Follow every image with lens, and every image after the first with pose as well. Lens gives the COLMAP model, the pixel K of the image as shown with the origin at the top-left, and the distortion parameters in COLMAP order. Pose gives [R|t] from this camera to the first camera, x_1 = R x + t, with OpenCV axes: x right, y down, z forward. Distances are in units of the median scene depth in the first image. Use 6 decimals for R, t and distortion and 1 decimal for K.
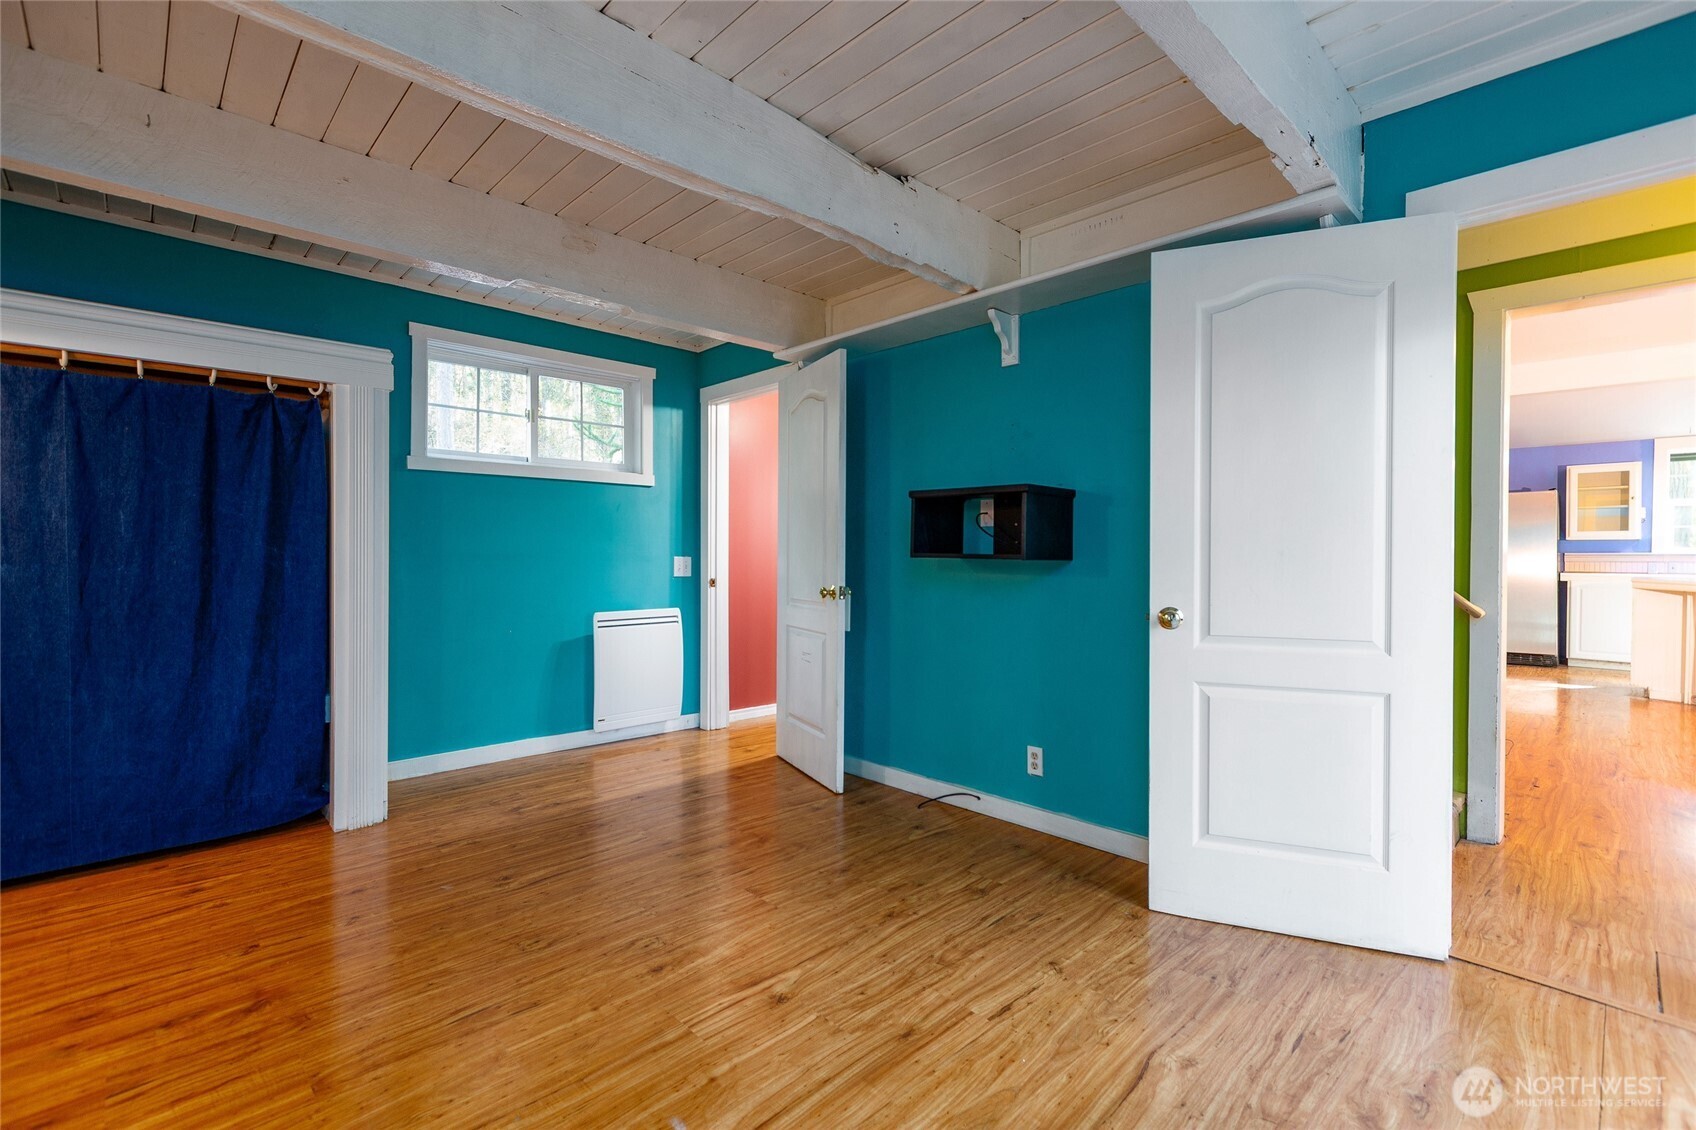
lens RADIAL K [[759.3, 0, 848.5], [0, 759.3, 560.2], [0, 0, 1]] dist [0.000106, -0.000033]
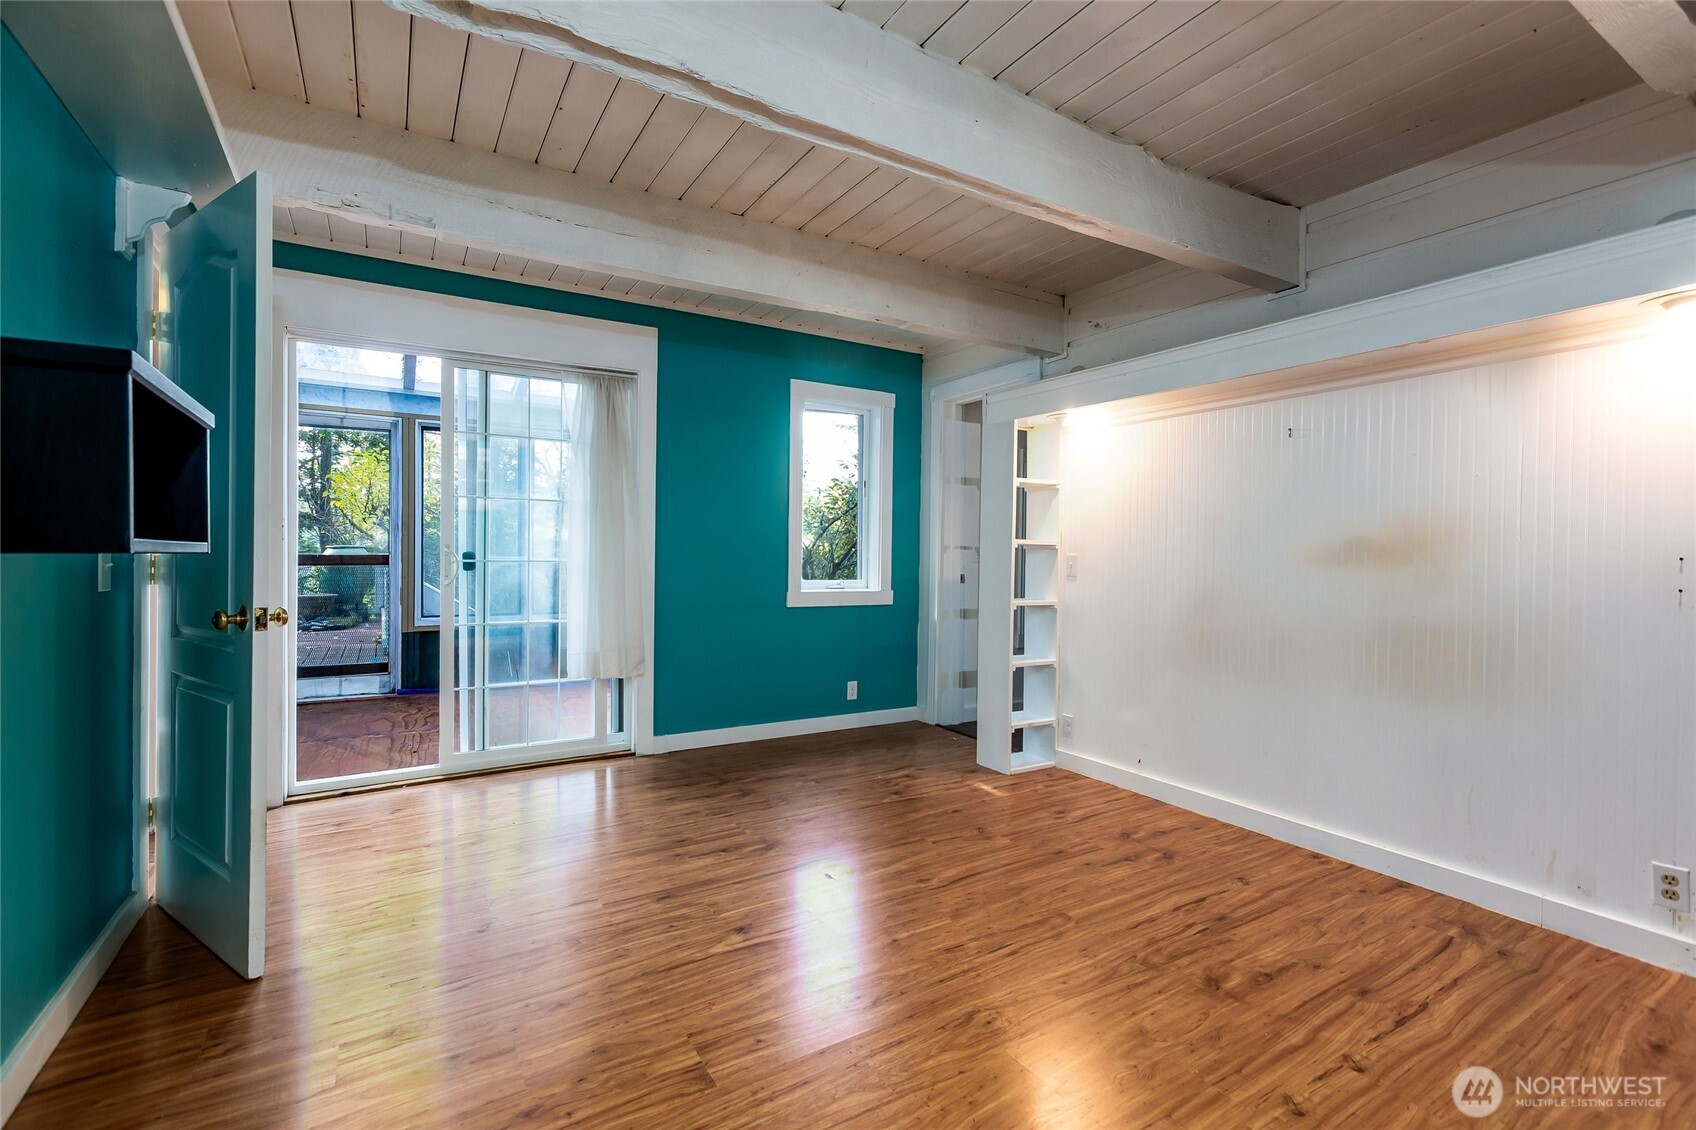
lens RADIAL K [[759.3, 0, 846.0], [0, 759.3, 559.5], [0, 0, 1]] dist [0.000106, -0.000033]
pose [[-0.976404, -0.017787, 0.215216, -0.467150], [-0.013730, 0.999699, 0.020329, -0.017101], [-0.215513, 0.016894, -0.976355, 2.002151]]
